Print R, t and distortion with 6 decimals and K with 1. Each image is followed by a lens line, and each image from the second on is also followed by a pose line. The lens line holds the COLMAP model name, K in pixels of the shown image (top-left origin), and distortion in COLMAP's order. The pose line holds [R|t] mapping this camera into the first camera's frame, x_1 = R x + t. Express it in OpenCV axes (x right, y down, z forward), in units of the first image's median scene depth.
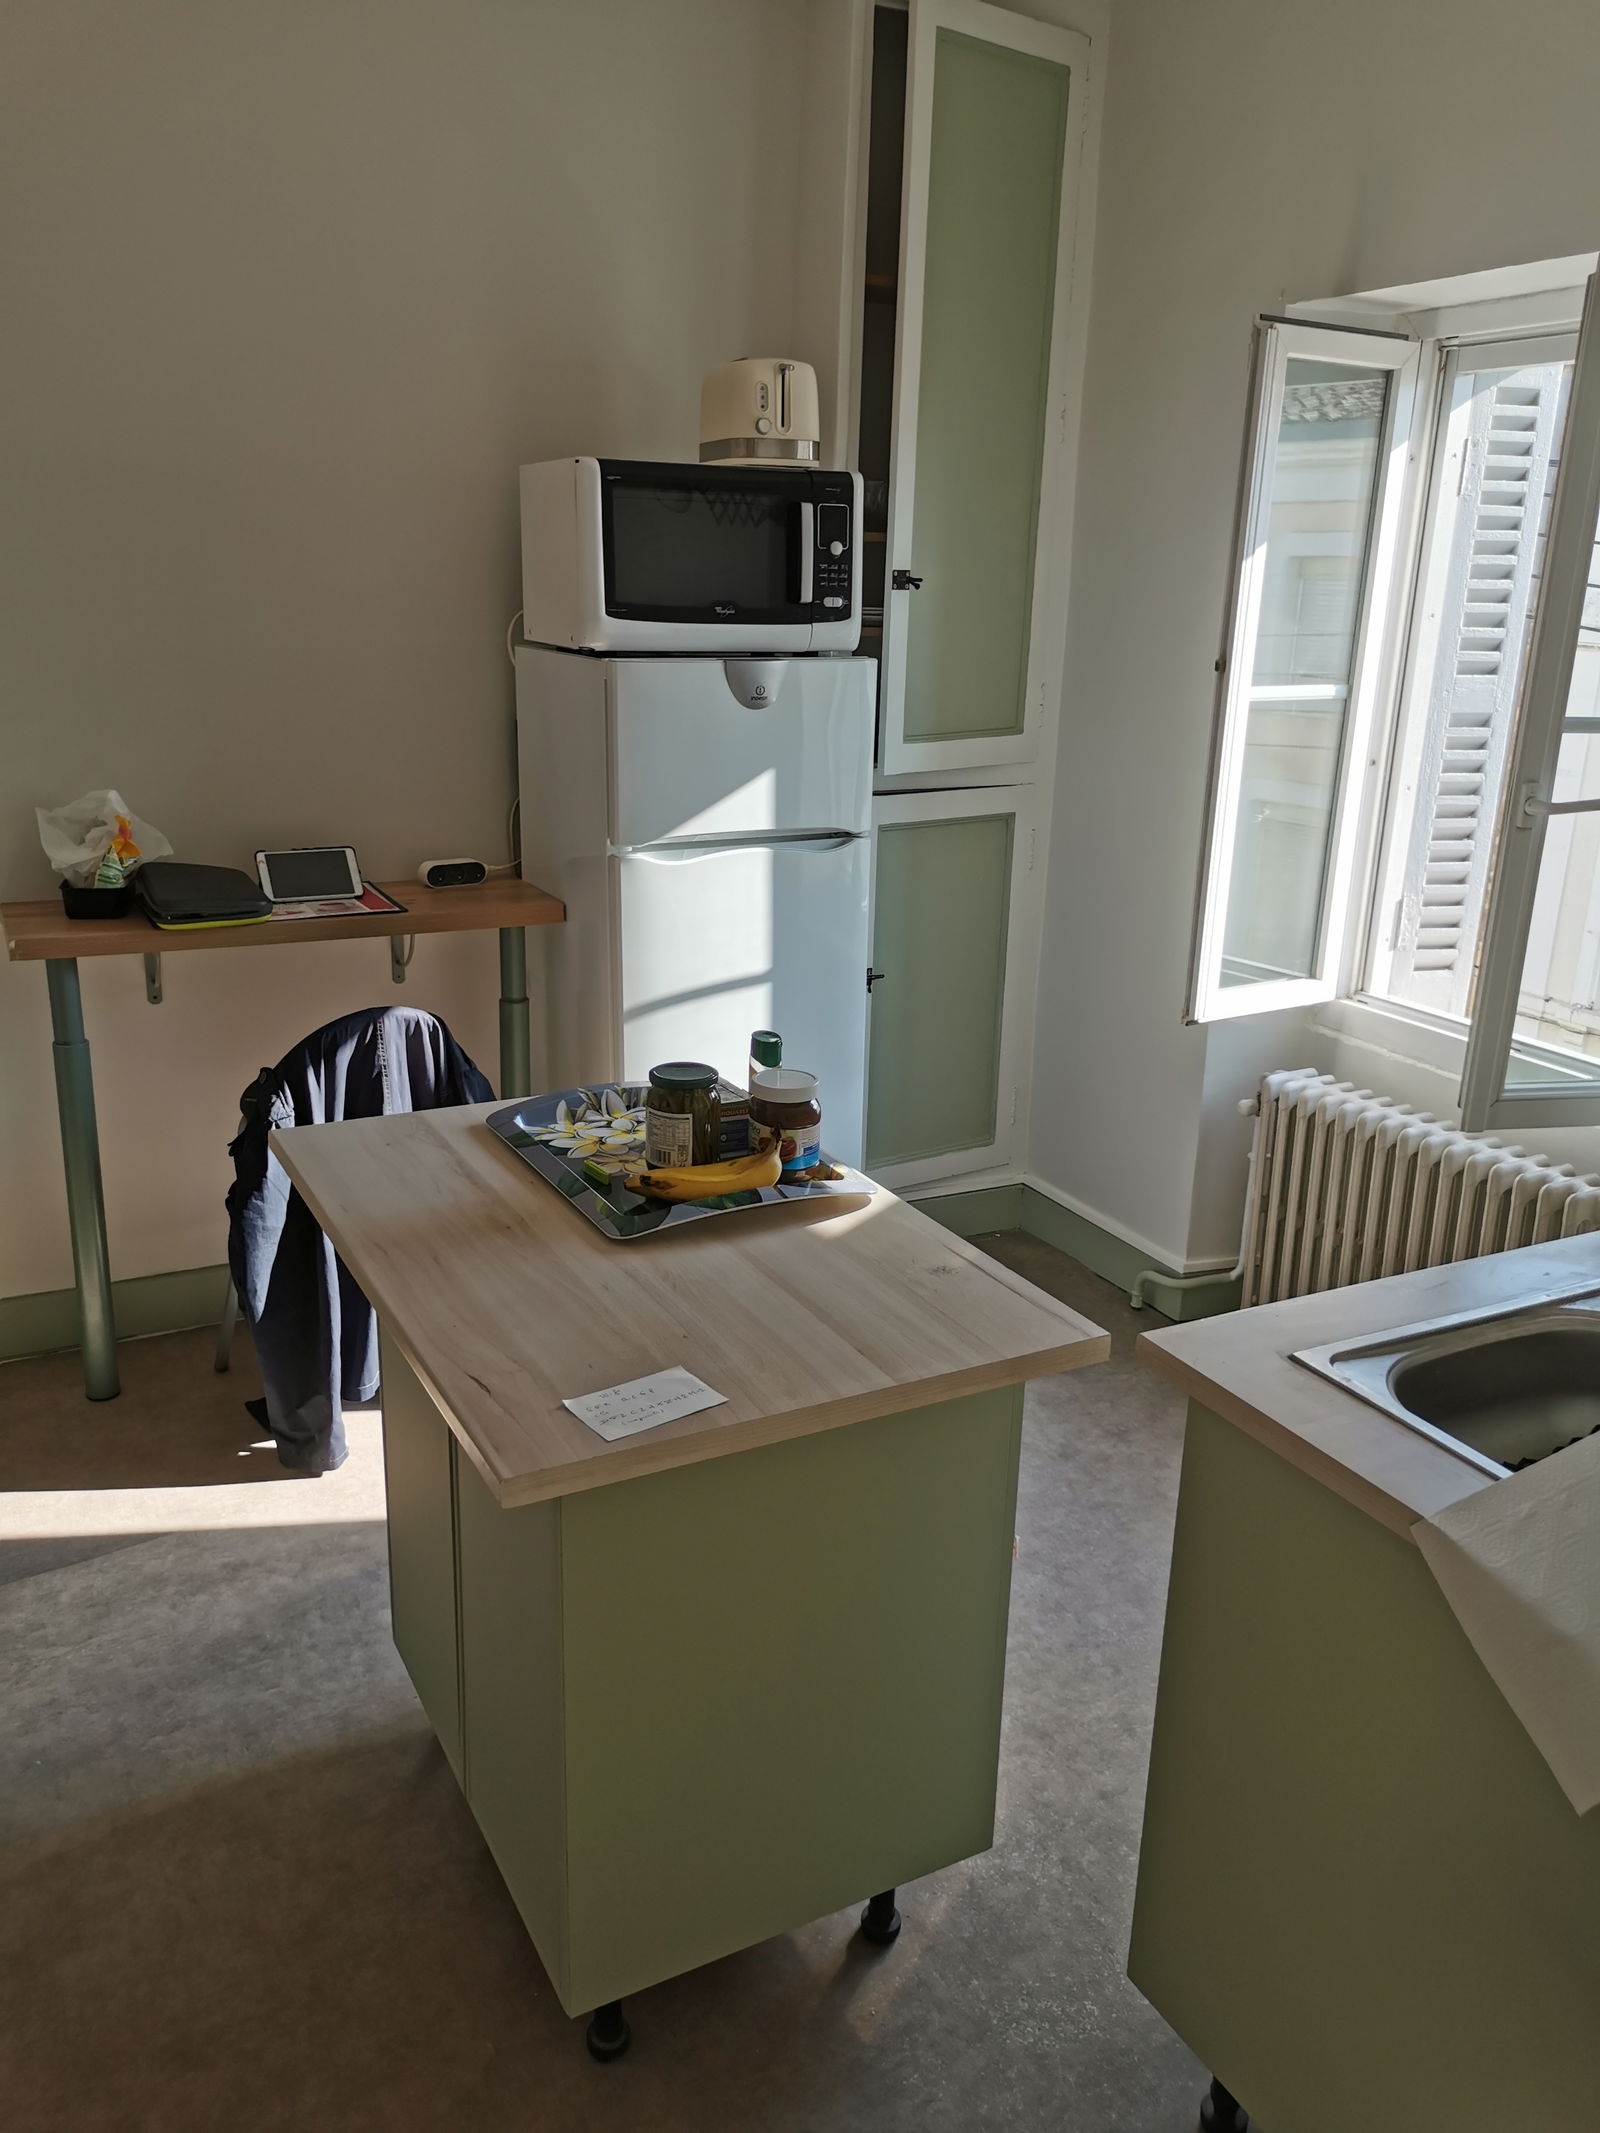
lens RADIAL K [[1652.0, 0, 807.5], [0, 1652.0, 1081.0], [0, 0, 1]] dist [0.049388, -0.084371]
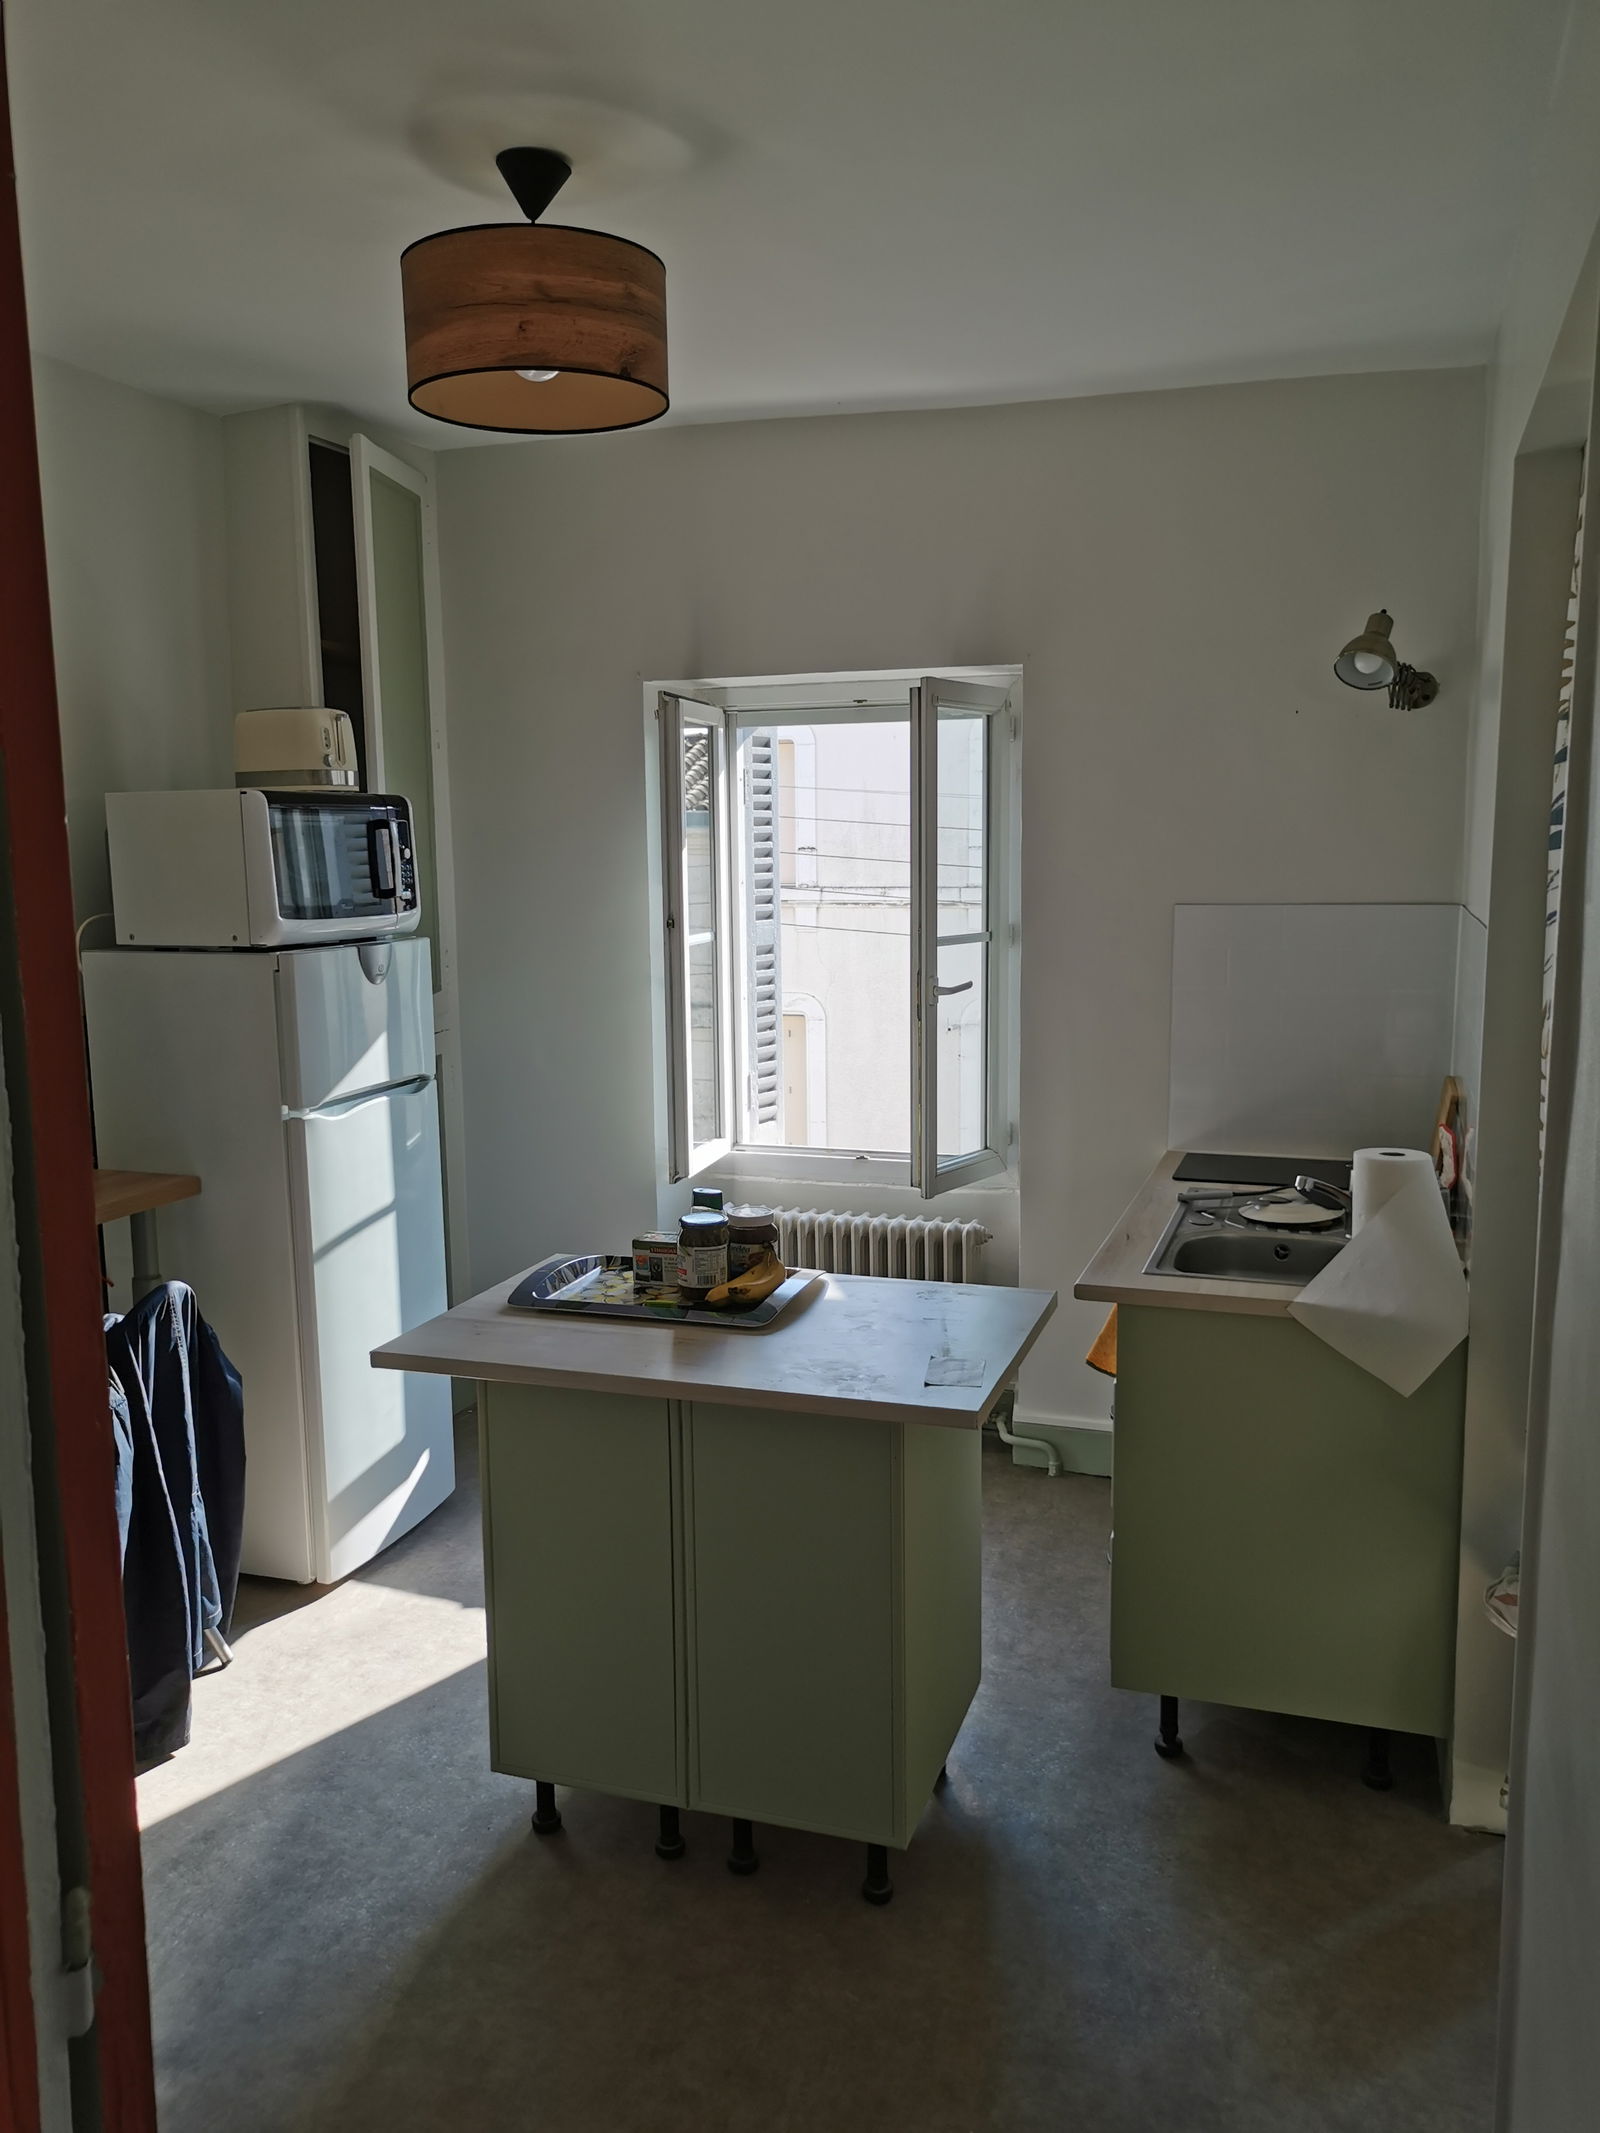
lens RADIAL K [[1633.3, 0, 798.7], [0, 1633.3, 1092.8], [0, 0, 1]] dist [-0.054184, -0.000809]
pose [[0.714193, -0.136941, 0.686423, -0.628865], [0.234741, 0.970741, -0.050575, -0.014932], [-0.659413, 0.197252, 0.725442, -0.046299]]
